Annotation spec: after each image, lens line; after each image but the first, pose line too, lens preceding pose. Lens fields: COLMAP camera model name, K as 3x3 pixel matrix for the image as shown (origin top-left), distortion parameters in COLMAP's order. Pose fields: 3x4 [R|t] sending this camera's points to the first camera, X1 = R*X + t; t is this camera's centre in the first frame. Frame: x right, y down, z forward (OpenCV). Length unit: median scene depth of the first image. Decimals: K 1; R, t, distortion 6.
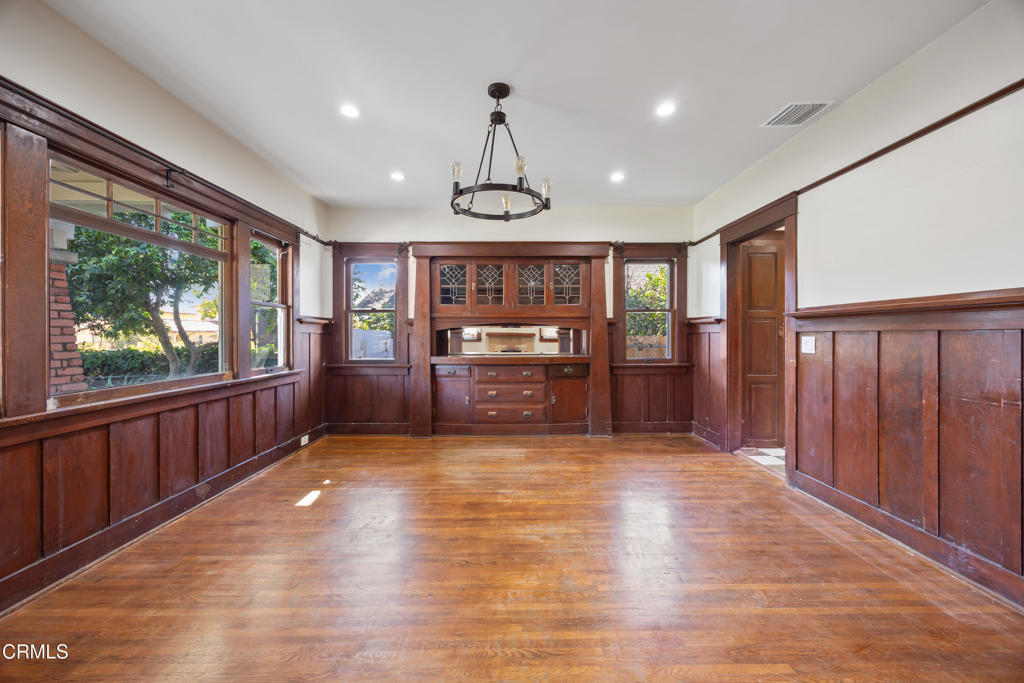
lens RADIAL K [[387.7, 0, 513.9], [0, 387.7, 337.4], [0, 0, 1]] dist [-0.002167, -0.000003]
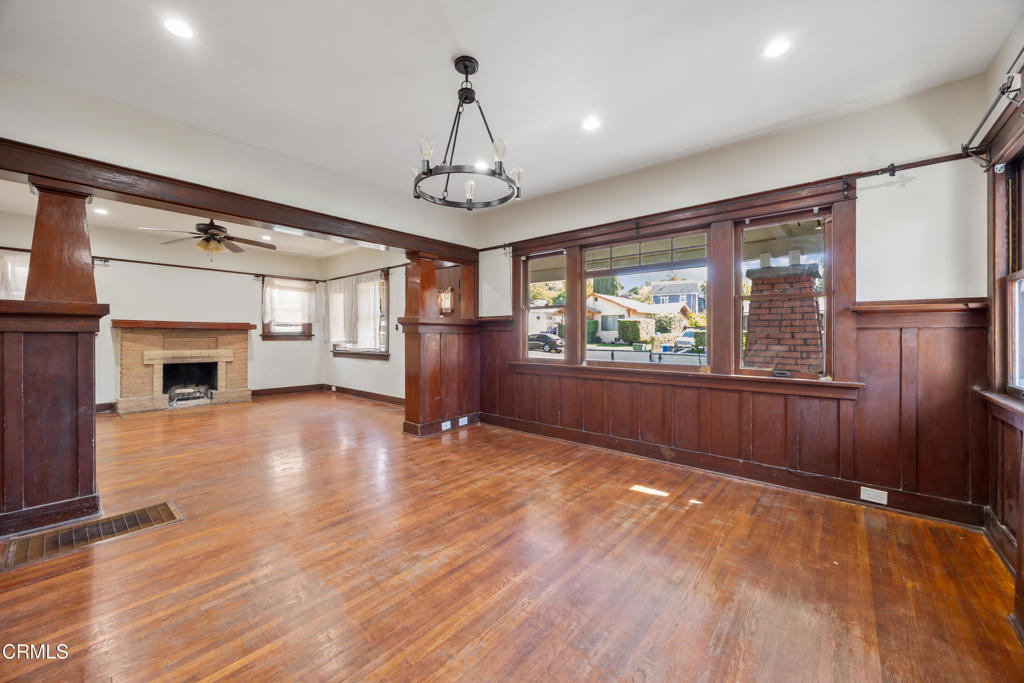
lens RADIAL K [[387.7, 0, 513.9], [0, 387.7, 337.4], [0, 0, 1]] dist [-0.002167, -0.000003]
pose [[-0.658029, 0.008014, -0.752950, 0.513162], [-0.004525, 0.999883, 0.014596, -0.004550], [0.752979, 0.013012, -0.657916, 1.499371]]
